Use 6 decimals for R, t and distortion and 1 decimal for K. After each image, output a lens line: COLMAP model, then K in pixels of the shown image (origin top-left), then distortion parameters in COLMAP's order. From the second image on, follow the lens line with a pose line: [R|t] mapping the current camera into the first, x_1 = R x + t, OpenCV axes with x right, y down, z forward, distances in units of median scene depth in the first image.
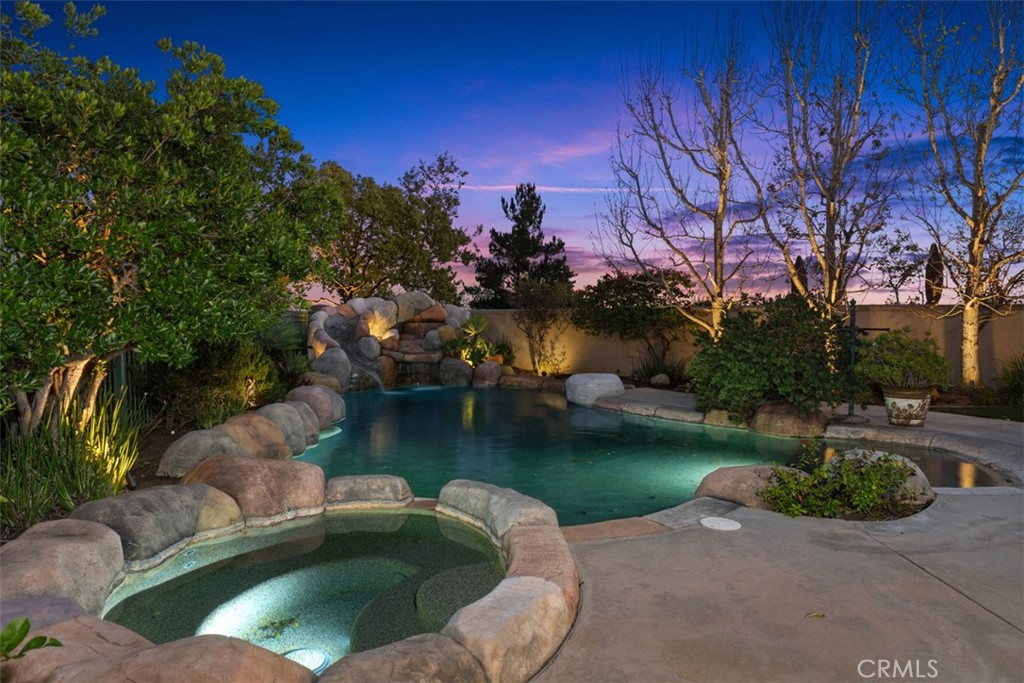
lens RADIAL K [[706.8, 0, 512.0], [0, 706.8, 341.5], [0, 0, 1]] dist [-0.026774, -0.000824]
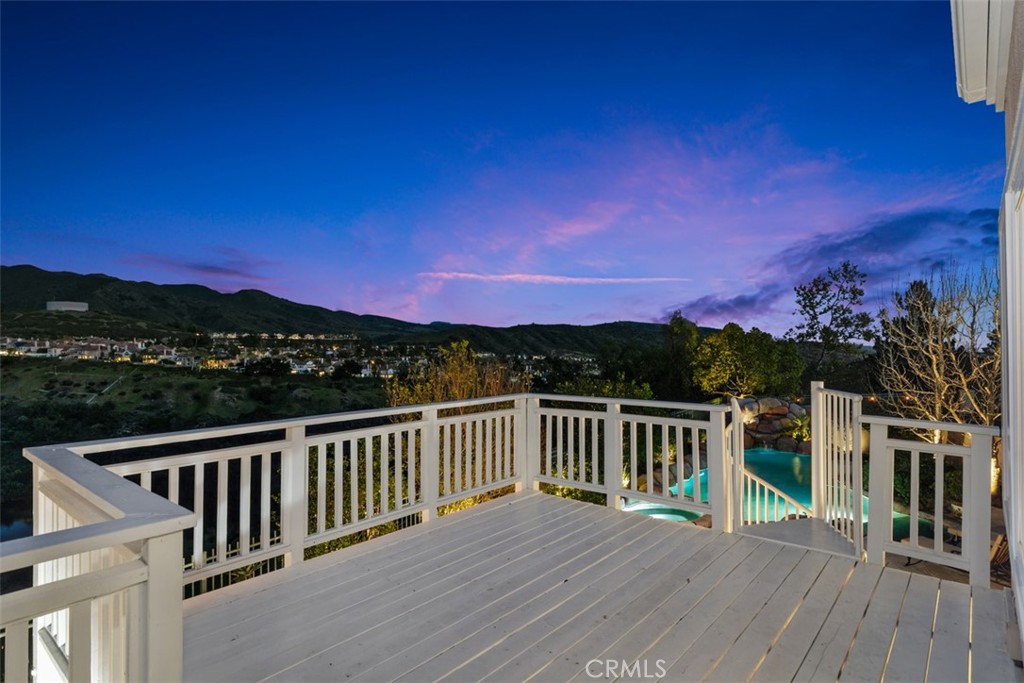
lens RADIAL K [[554.7, 0, 512.0], [0, 554.7, 341.5], [0, 0, 1]] dist [0.000926, 0.000422]
pose [[0.746104, 0.005430, -0.665807, 0.367359], [-0.027017, 0.999390, -0.022125, -0.185804], [0.665281, 0.034496, 0.745796, -0.629464]]
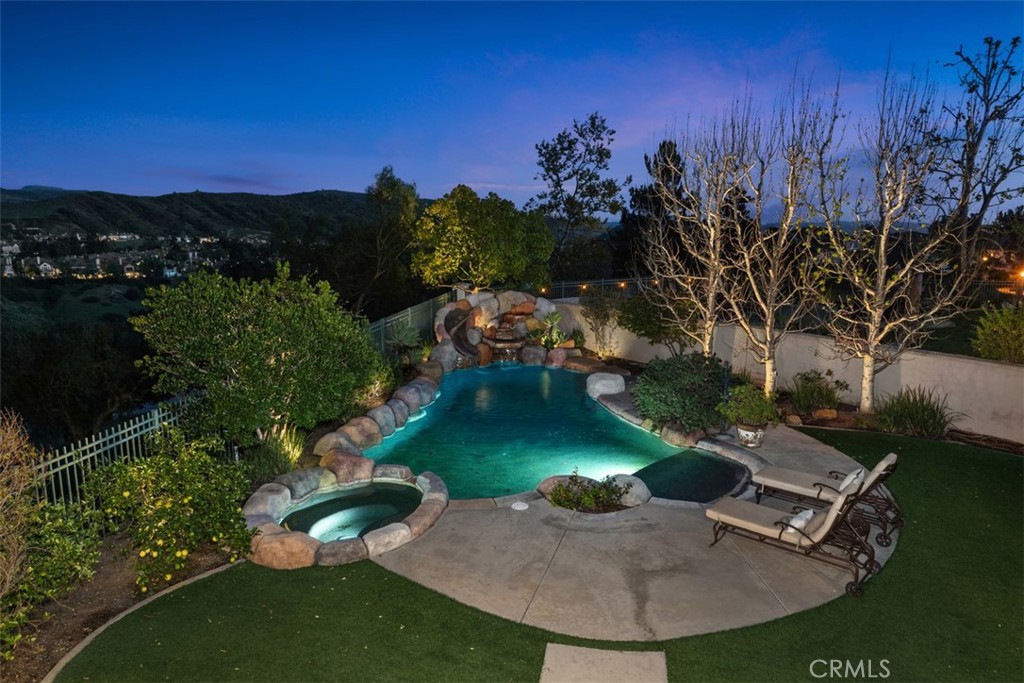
lens RADIAL K [[705.6, 0, 512.0], [0, 705.6, 341.5], [0, 0, 1]] dist [0.005725, 0.002078]
pose [[0.960831, 0.053173, -0.271984, 0.261657], [-0.014650, 0.989794, 0.141748, -0.183414], [0.276746, -0.132211, 0.951805, -0.348289]]
